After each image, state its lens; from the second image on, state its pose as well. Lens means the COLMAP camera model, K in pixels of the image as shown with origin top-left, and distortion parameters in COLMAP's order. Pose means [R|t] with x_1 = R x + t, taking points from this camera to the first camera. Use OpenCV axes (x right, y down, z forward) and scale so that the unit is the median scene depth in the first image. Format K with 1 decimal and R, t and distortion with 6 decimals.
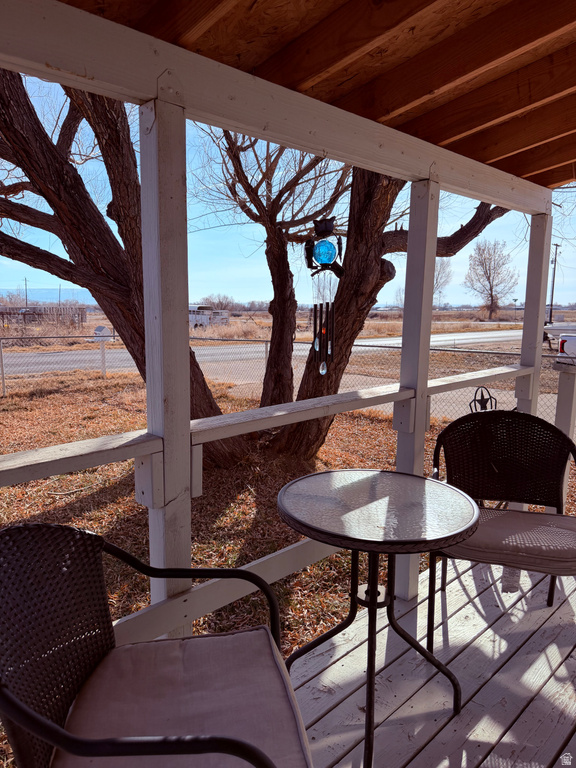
lens RADIAL K [[541.3, 0, 289.4], [0, 541.3, 383.2], [0, 0, 1]] dist [0.031016, -0.037338]
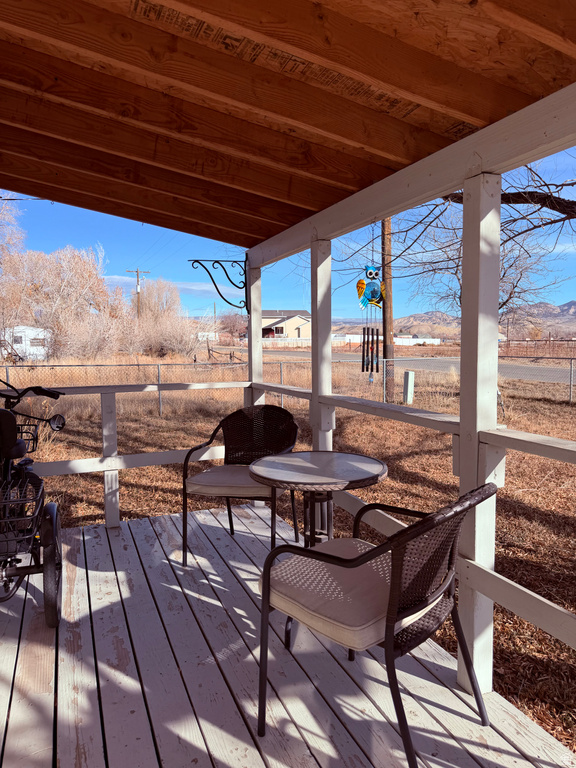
lens RADIAL K [[541.3, 0, 288.2], [0, 541.3, 385.1], [0, 0, 1]] dist [0.031016, -0.037338]
pose [[-0.379999, 0.082210, -0.921326, 1.058016], [-0.101080, 0.986387, 0.129705, -0.132766], [0.919447, 0.142415, -0.366517, 1.013487]]
